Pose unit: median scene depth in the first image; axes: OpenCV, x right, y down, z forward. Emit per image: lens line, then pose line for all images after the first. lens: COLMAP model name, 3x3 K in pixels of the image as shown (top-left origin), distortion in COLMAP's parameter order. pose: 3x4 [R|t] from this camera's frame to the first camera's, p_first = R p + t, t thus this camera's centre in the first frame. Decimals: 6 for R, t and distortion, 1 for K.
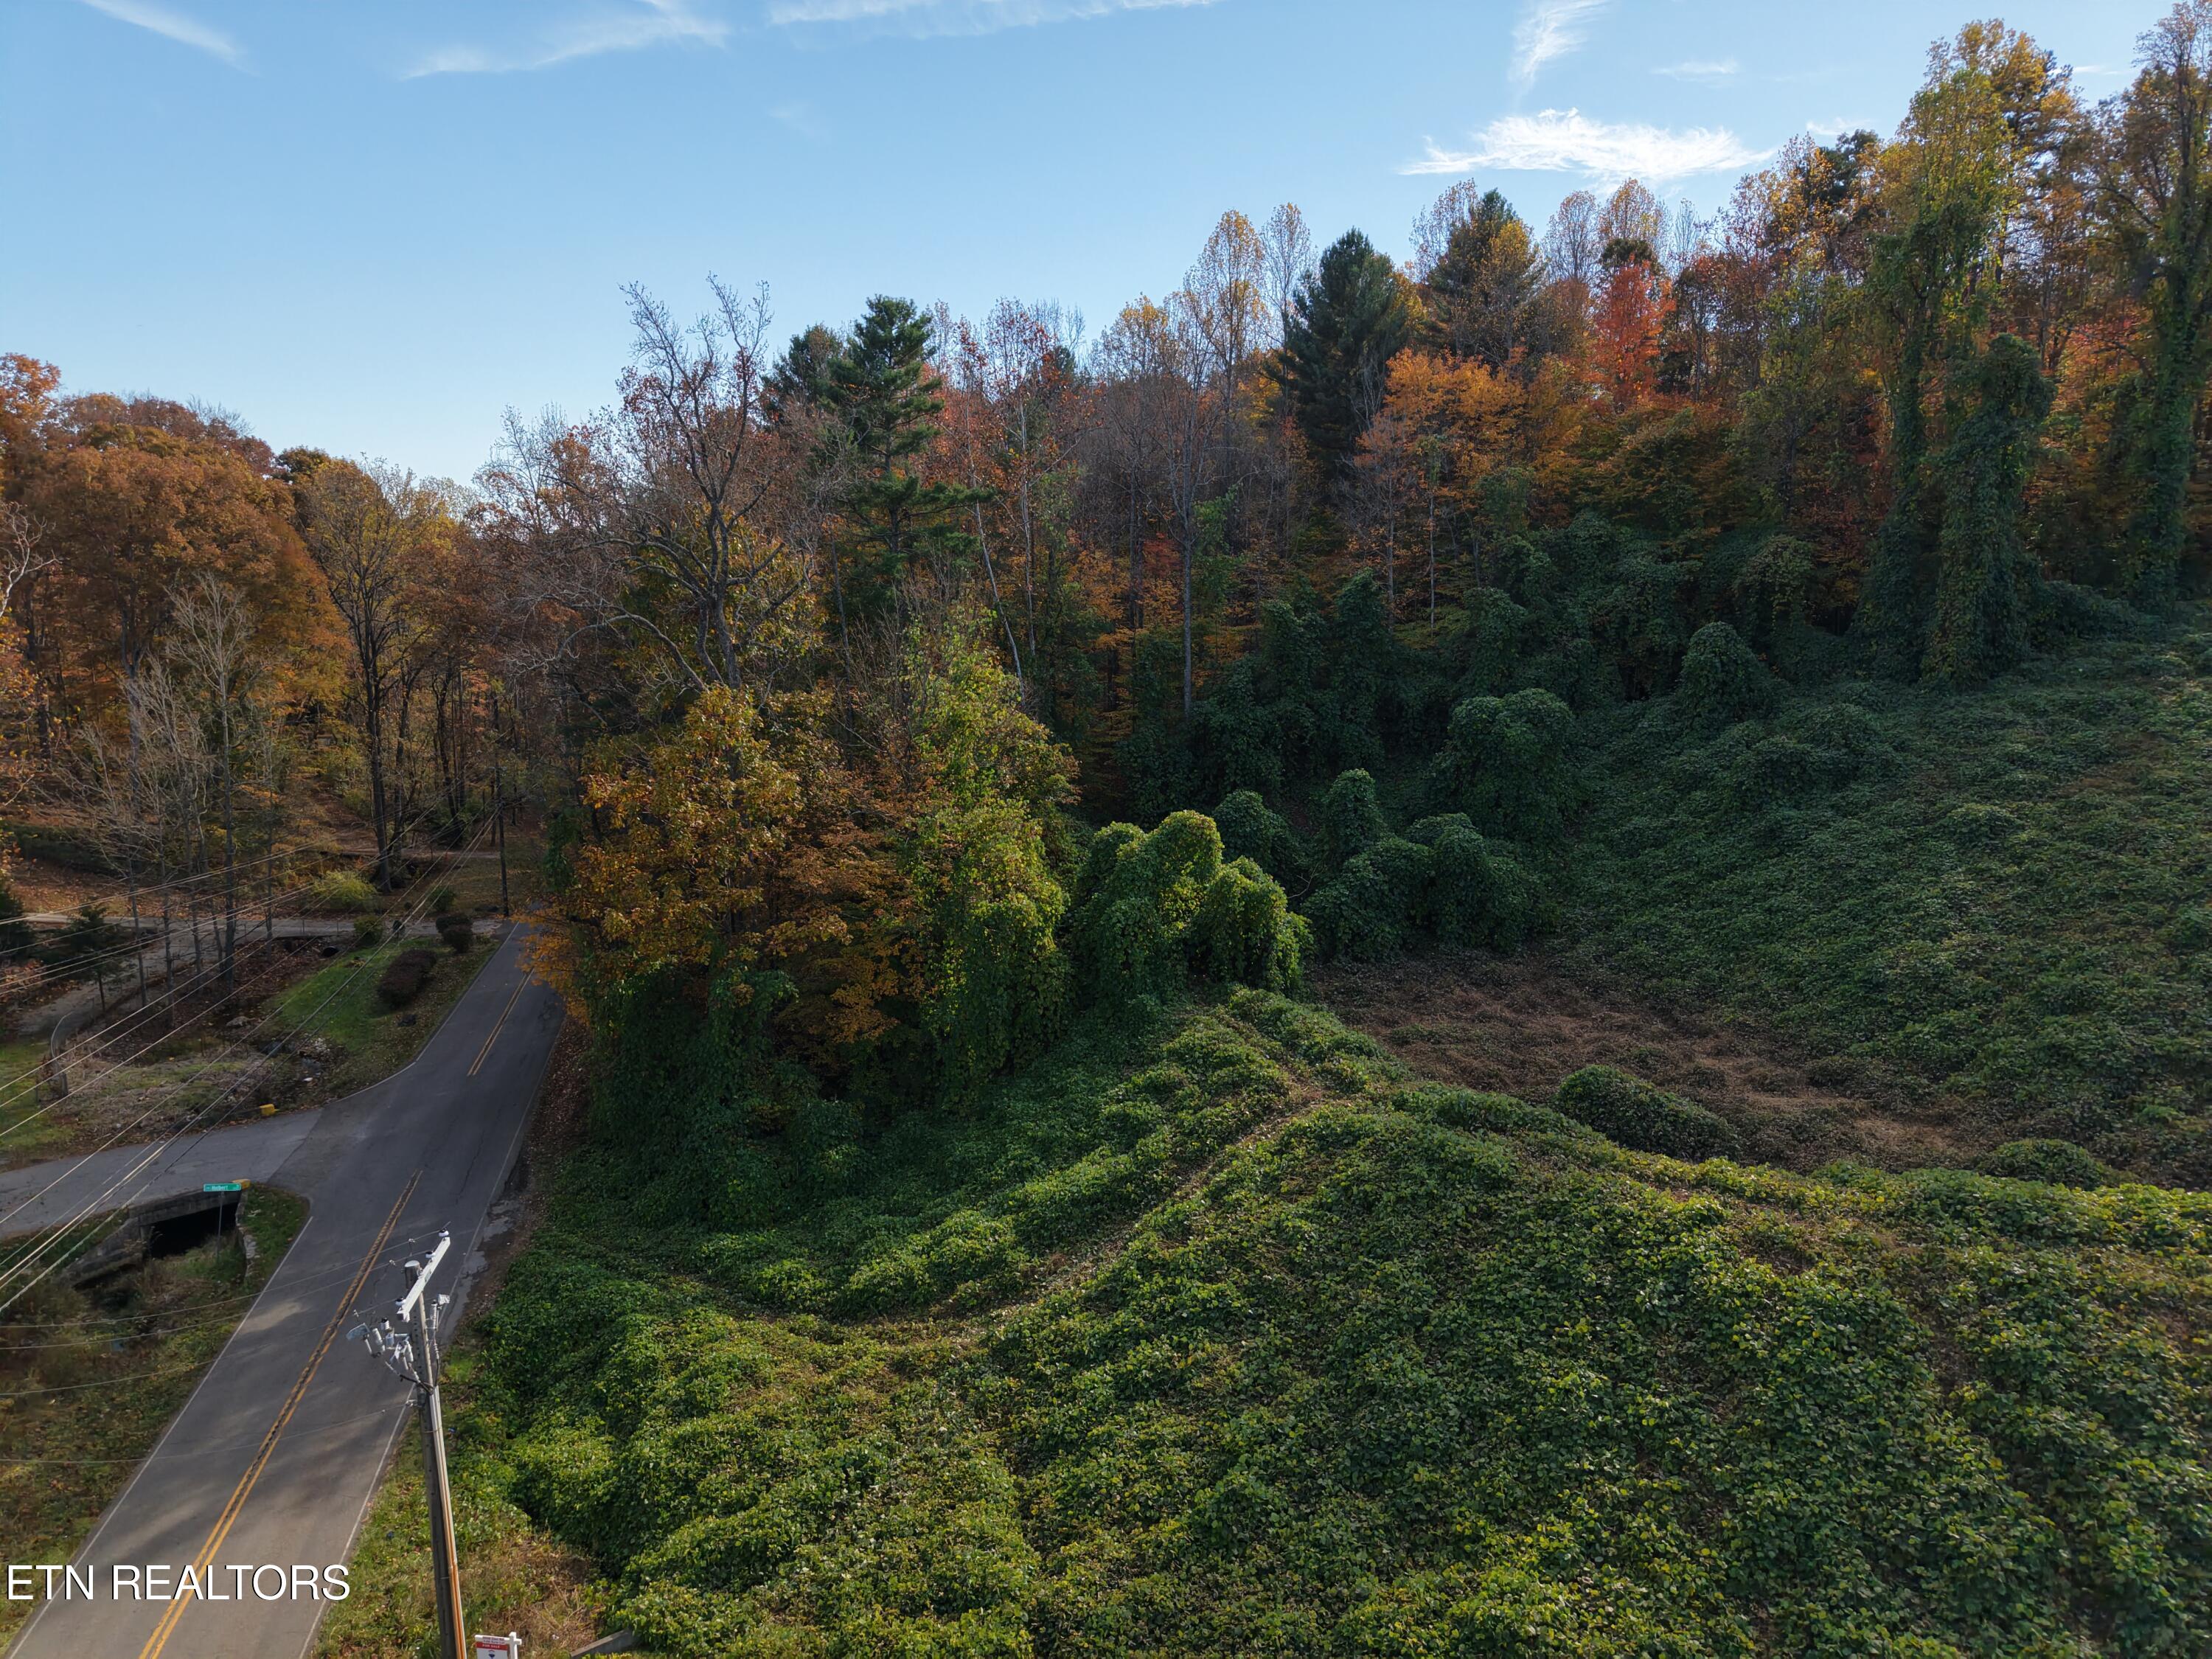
lens RADIAL K [[1491.4, 0, 1102.8], [0, 1491.4, 830.3], [0, 0, 1]] dist [0.012868, -0.005053]
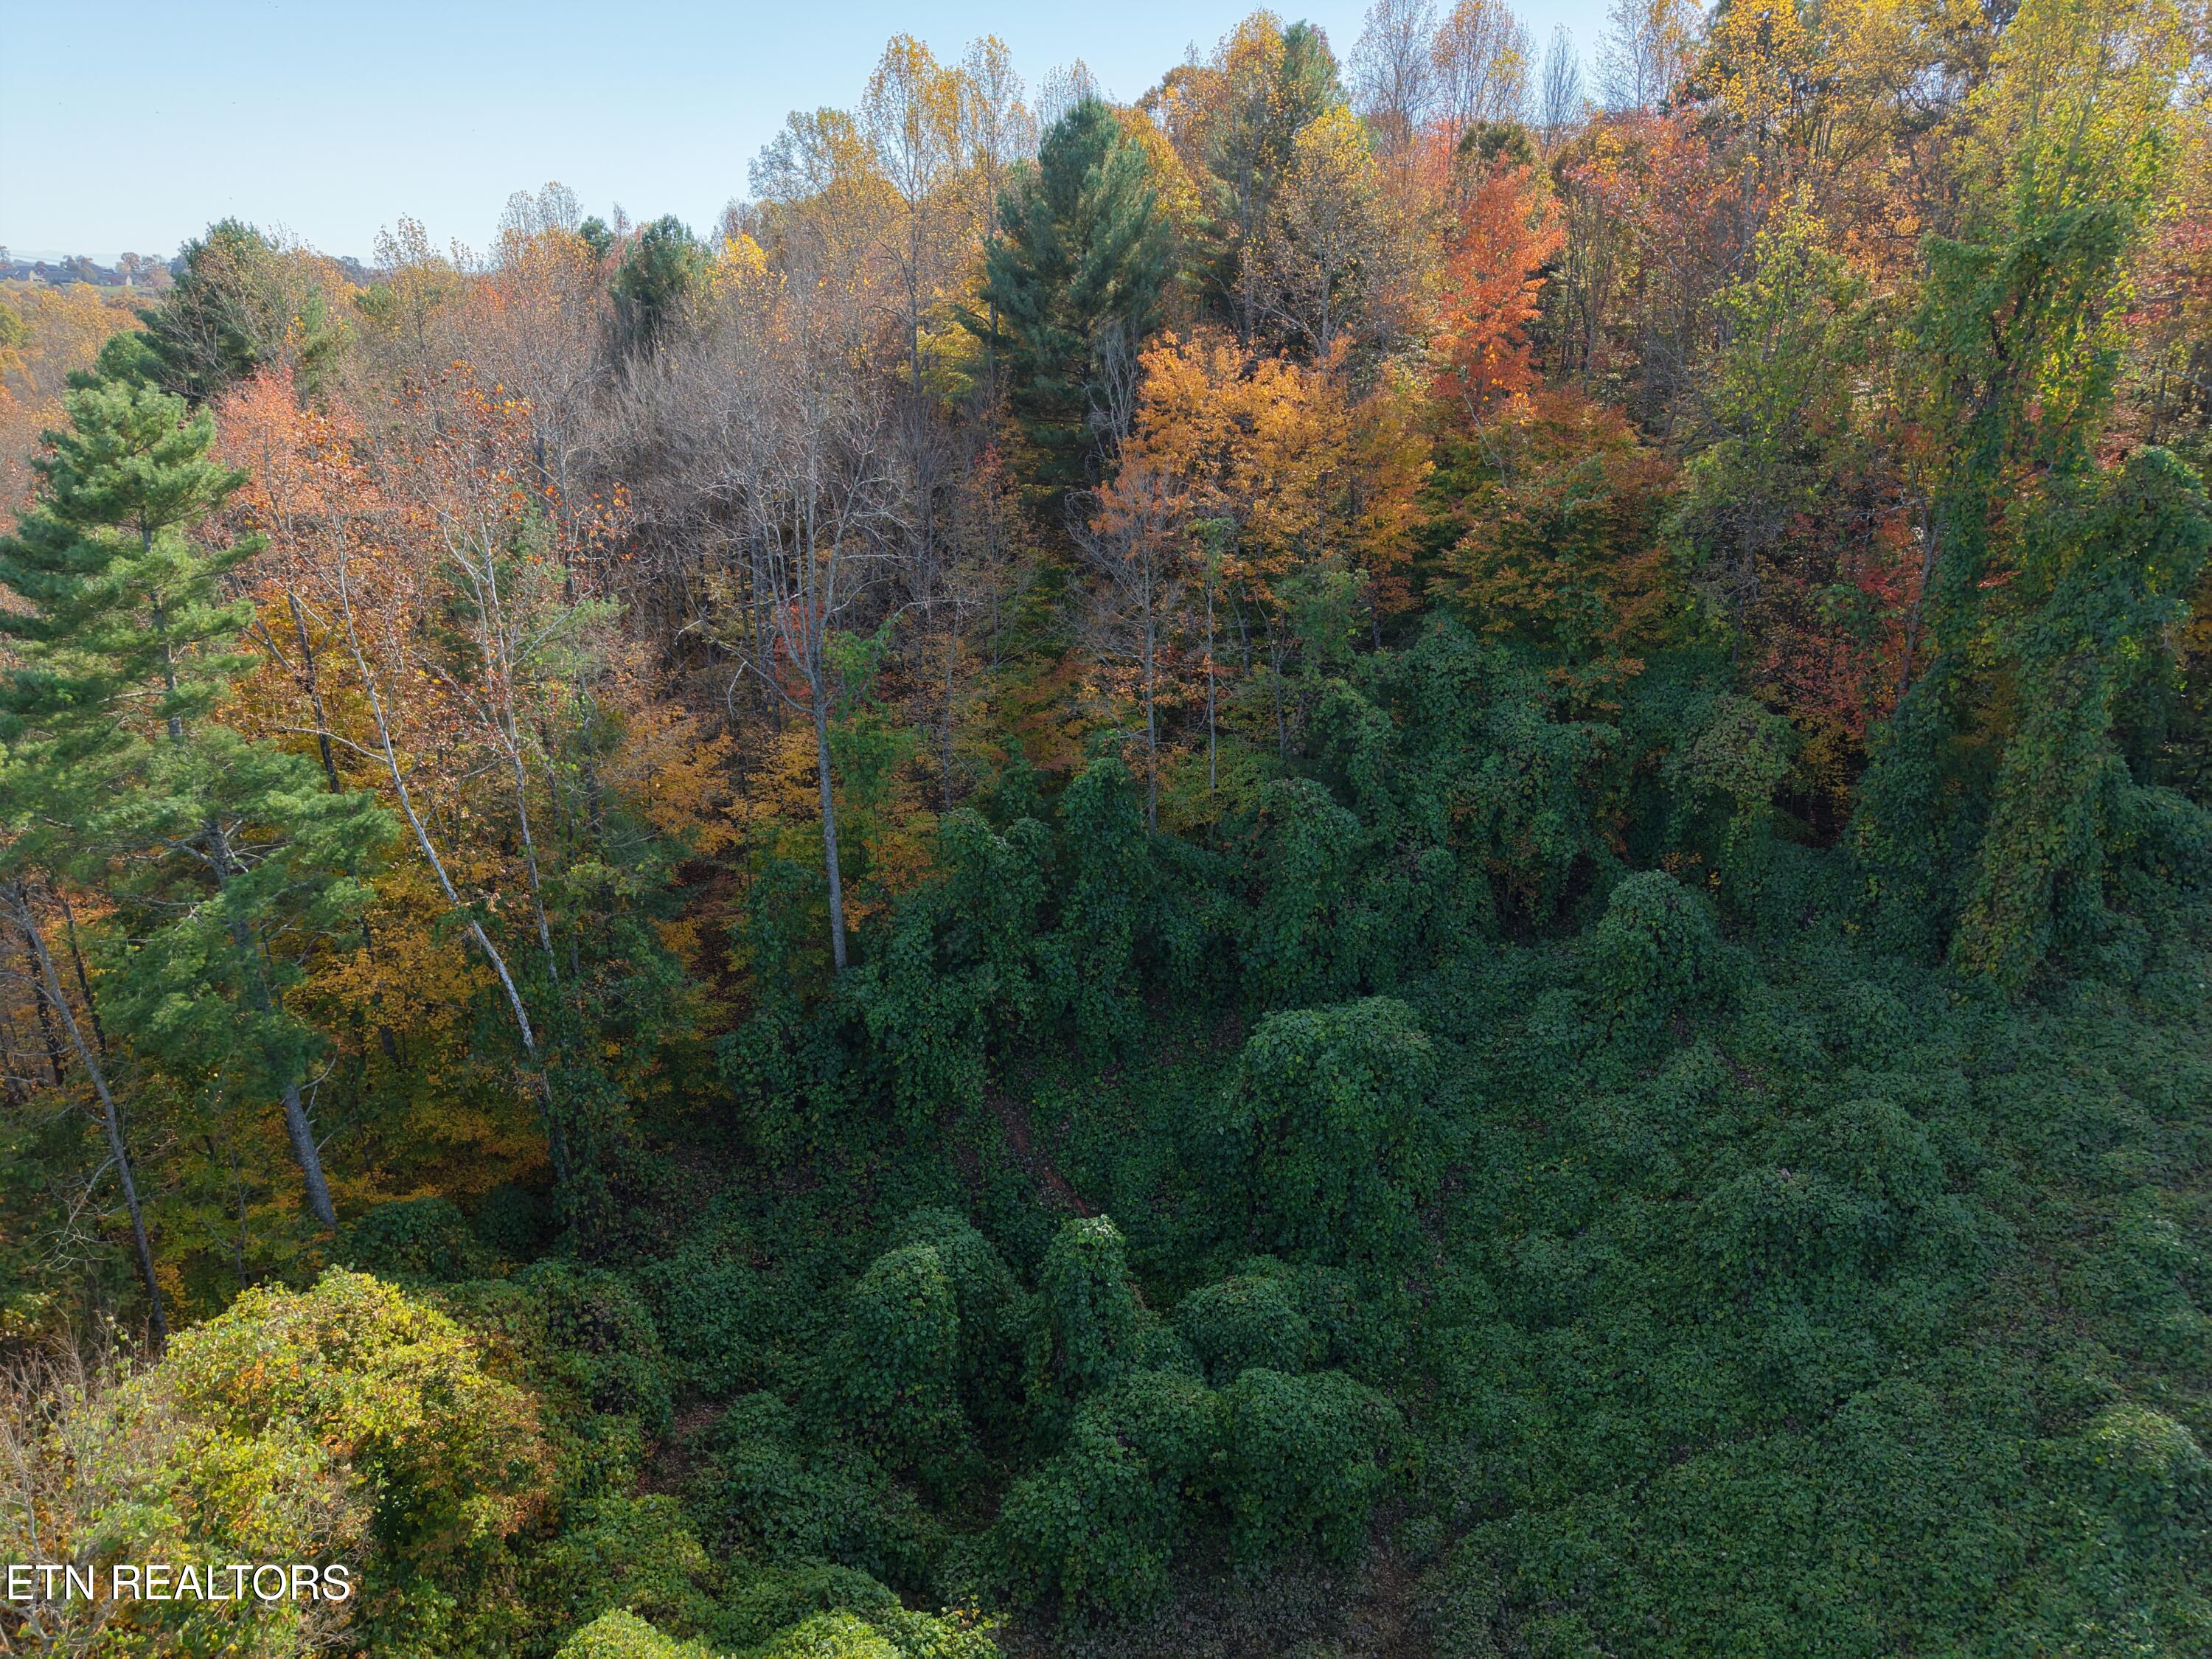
lens RADIAL K [[1449.9, 0, 1098.6], [0, 1449.9, 890.7], [0, 0, 1]] dist [0.025737, -0.003015]
pose [[0.989943, -0.062924, 0.126701, 0.234519], [0.032394, 0.972661, 0.229959, -0.676231], [-0.137707, -0.223542, 0.964917, 1.032240]]
